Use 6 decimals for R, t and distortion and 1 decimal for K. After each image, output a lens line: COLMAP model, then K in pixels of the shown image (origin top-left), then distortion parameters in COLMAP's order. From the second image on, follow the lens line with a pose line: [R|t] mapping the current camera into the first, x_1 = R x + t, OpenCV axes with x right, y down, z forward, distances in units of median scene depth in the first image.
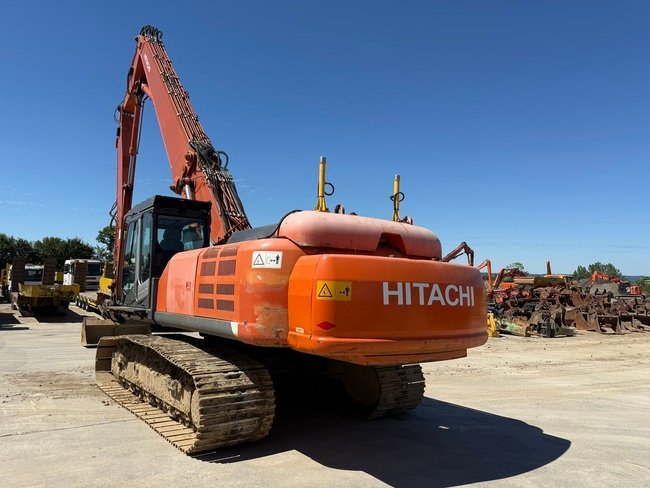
lens RADIAL K [[461.1, 0, 327.1], [0, 461.1, 245.7], [0, 0, 1]] dist [0.083838, -0.144982]
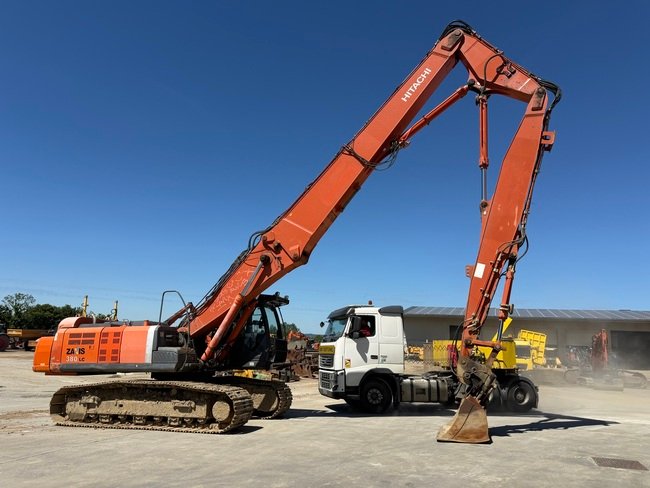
lens RADIAL K [[461.1, 0, 327.1], [0, 461.1, 244.3], [0, 0, 1]] dist [0.075350, -0.081499]
pose [[0.809253, 0.123754, 0.574278, -0.998362], [-0.052635, 0.988902, -0.138932, -0.085395], [-0.585098, 0.082204, 0.806786, -0.805987]]
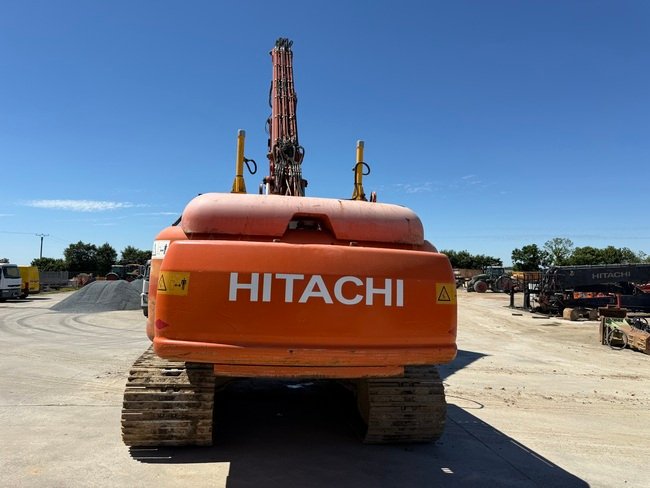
lens RADIAL K [[465.4, 0, 325.0], [0, 465.4, 244.0], [0, 0, 1]] dist [0.040248, -0.063402]
pose [[0.880993, -0.035660, -0.471783, 0.474701], [0.033881, 0.999351, -0.012268, 0.032691], [0.471914, -0.005176, 0.881629, 0.265912]]
